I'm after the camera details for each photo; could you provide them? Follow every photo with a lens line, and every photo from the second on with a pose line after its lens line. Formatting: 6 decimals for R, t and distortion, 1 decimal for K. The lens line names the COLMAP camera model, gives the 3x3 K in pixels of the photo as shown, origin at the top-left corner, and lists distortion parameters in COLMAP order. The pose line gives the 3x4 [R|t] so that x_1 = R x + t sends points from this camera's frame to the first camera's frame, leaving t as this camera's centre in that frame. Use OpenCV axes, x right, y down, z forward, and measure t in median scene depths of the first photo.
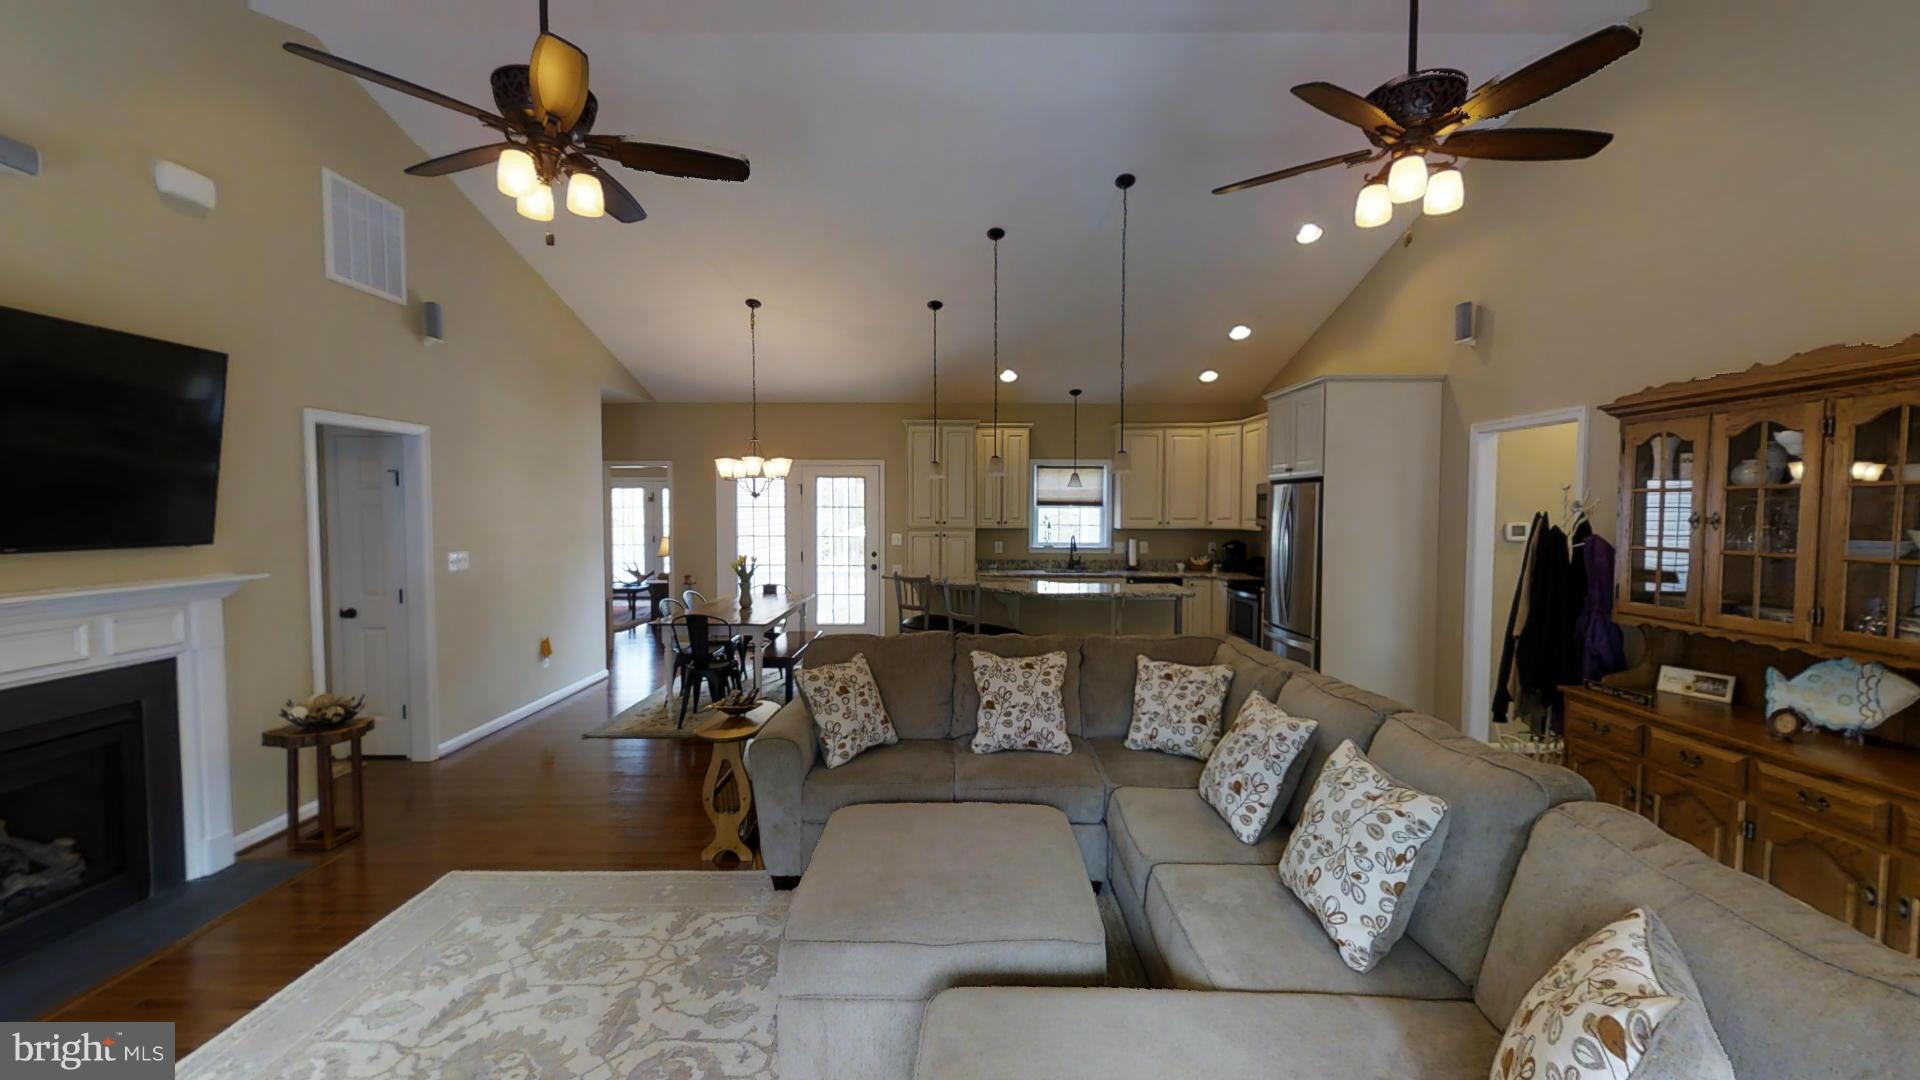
lens RADIAL K [[724.6, 0, 962.8], [0, 724.6, 540.9], [0, 0, 1]] dist [0.001181, 0.000174]
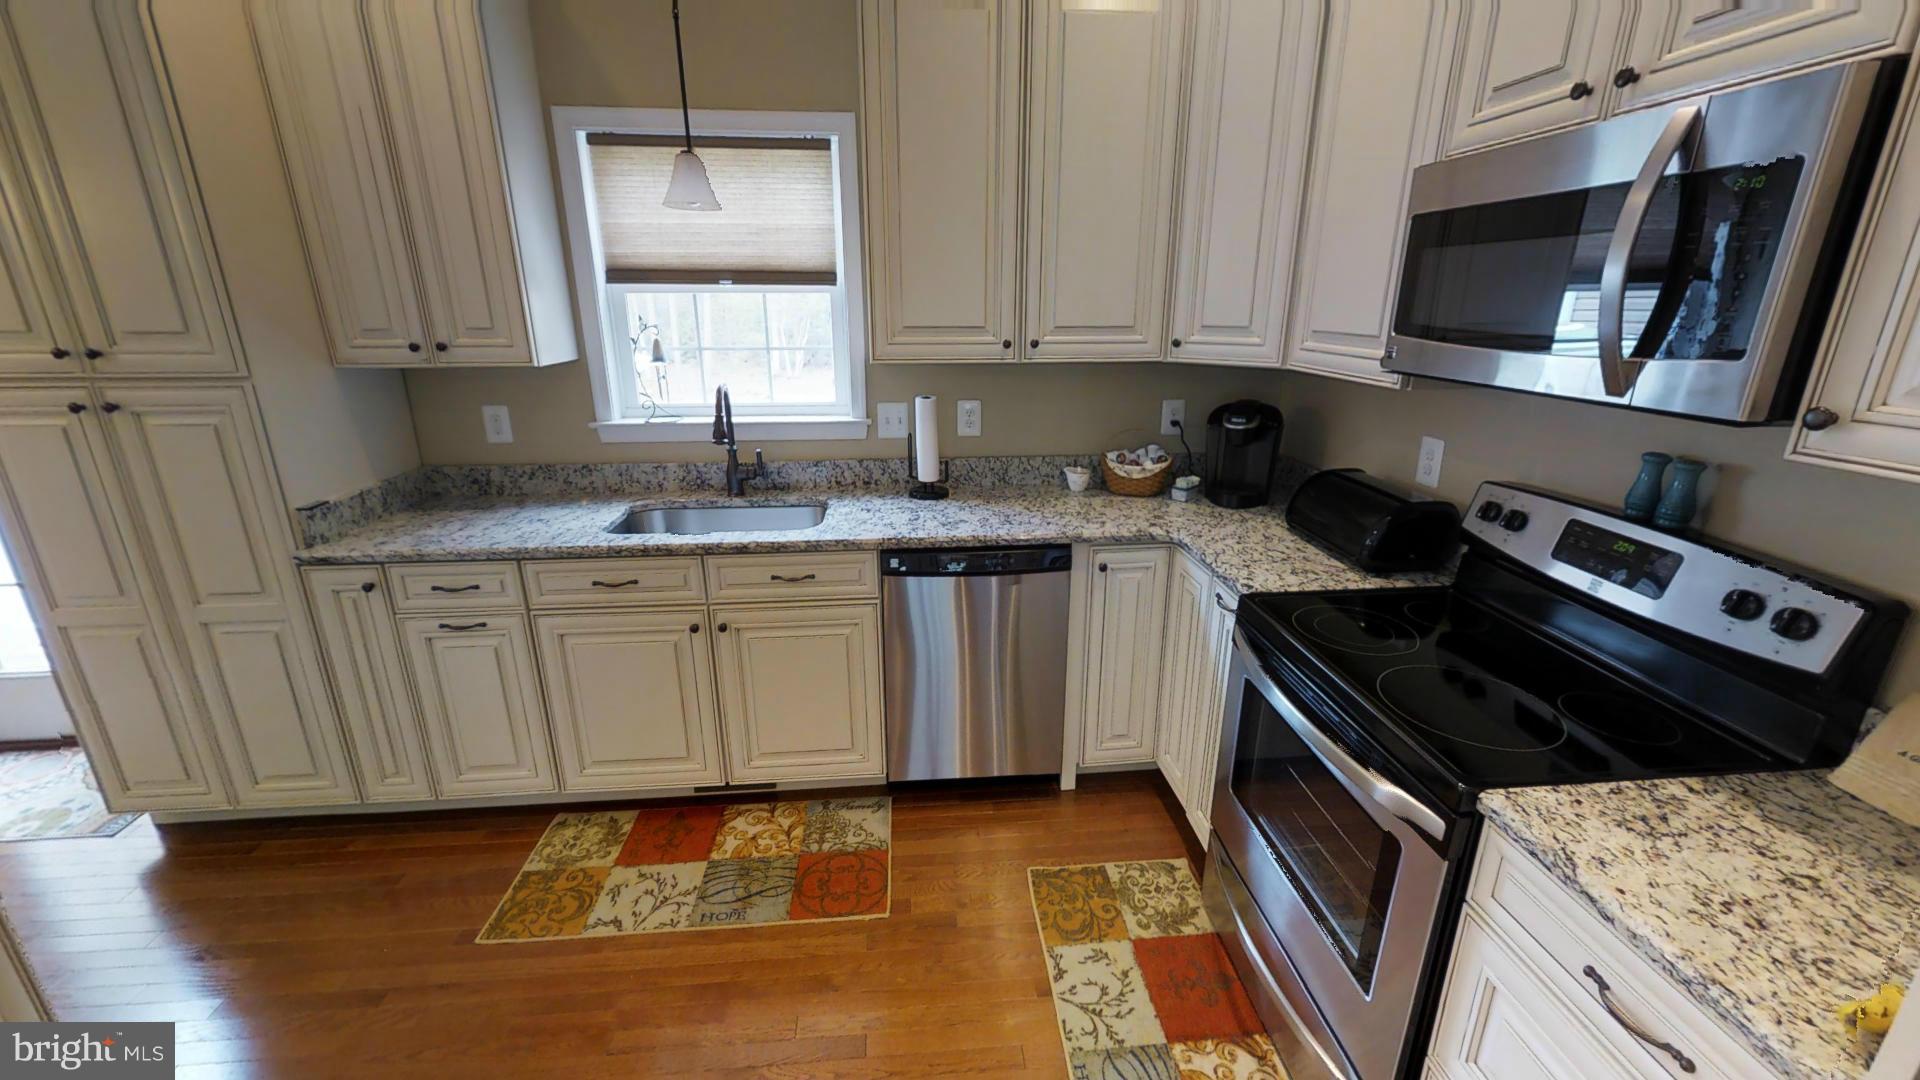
lens RADIAL K [[728.2, 0, 960.7], [0, 728.2, 522.4], [0, 0, 1]] dist [-0.000936, 0.000039]
pose [[0.996263, -0.027471, 0.081890, 0.240241], [0.006199, 0.968372, 0.249436, -0.029942], [-0.086152, -0.247996, 0.964923, 0.742688]]
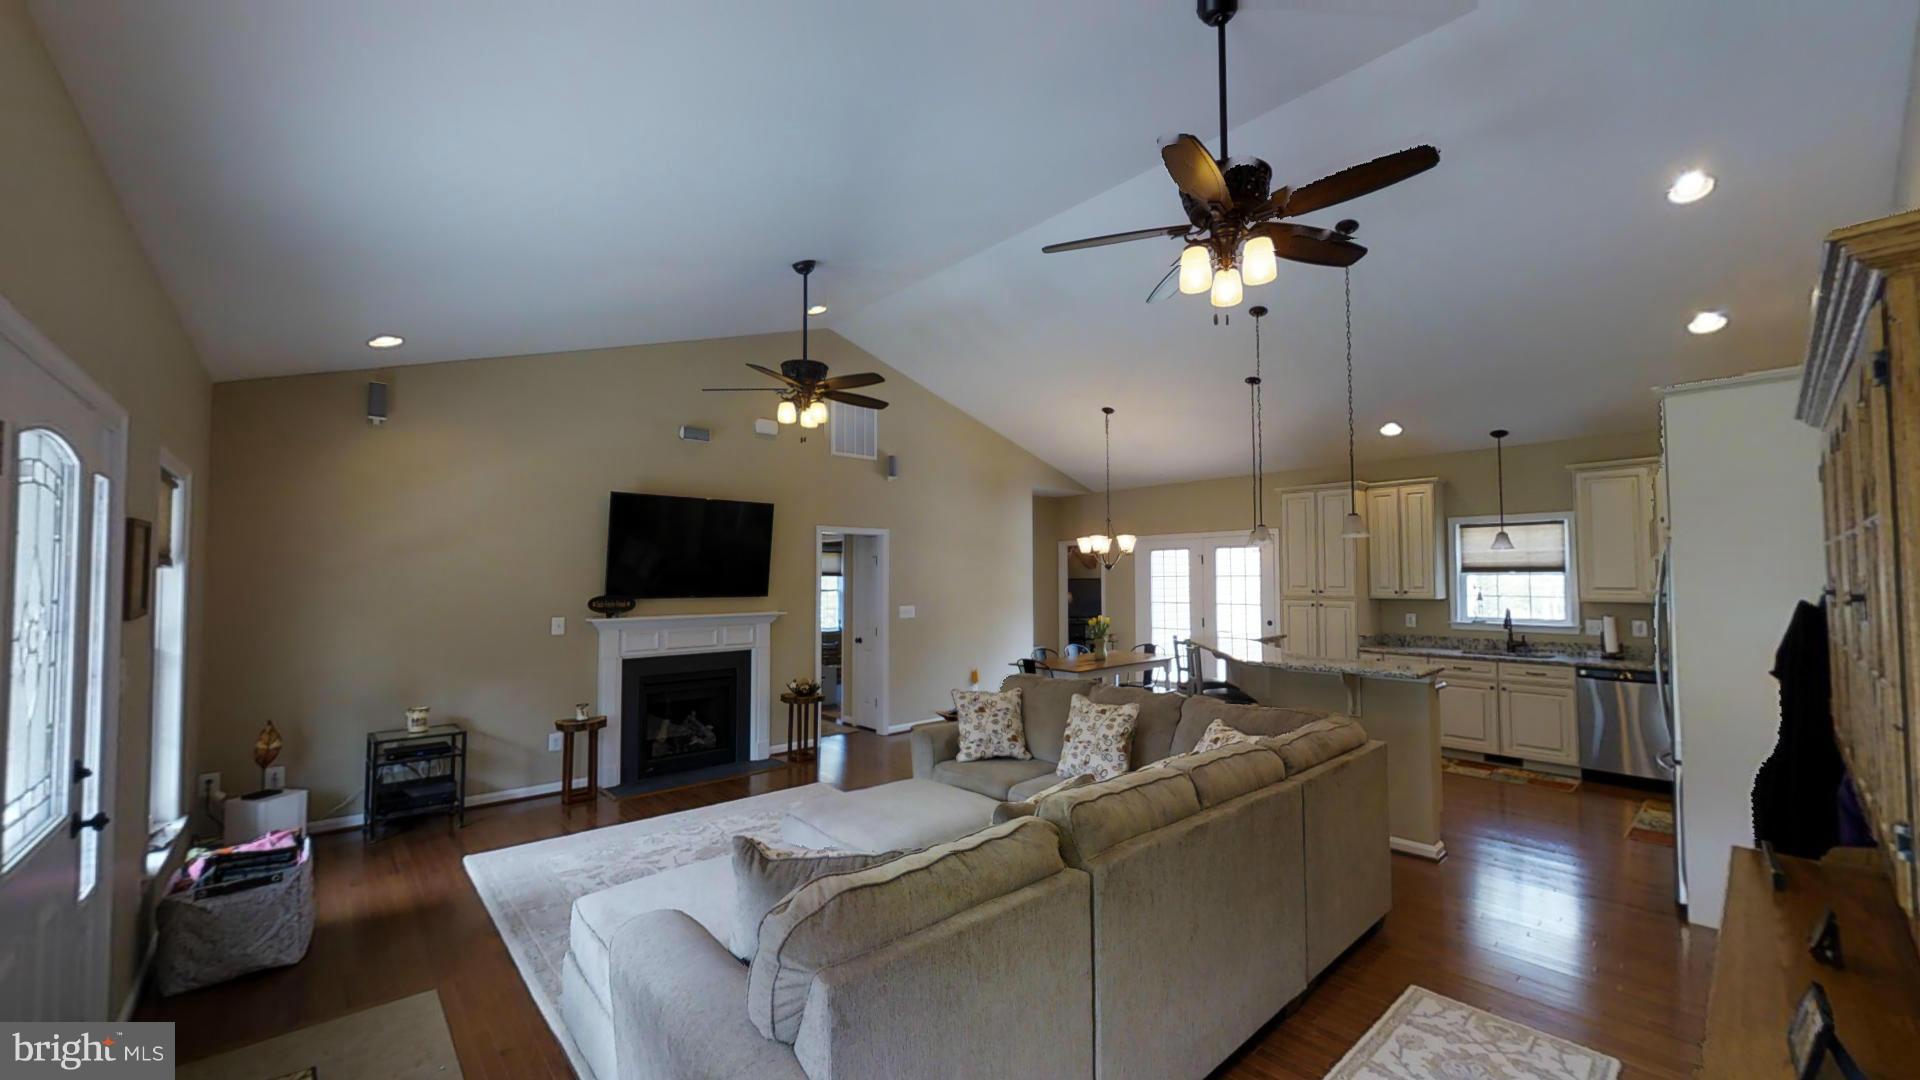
lens RADIAL K [[743.3, 0, 960.0], [0, 743.3, 540.0], [0, 0, 1]] dist [0.014363, 0.000056]
pose [[0.672974, -0.044018, -0.738355, 0.386642], [-0.027691, 0.996029, -0.084619, 0.003612], [0.739148, 0.077392, 0.669082, -0.009916]]
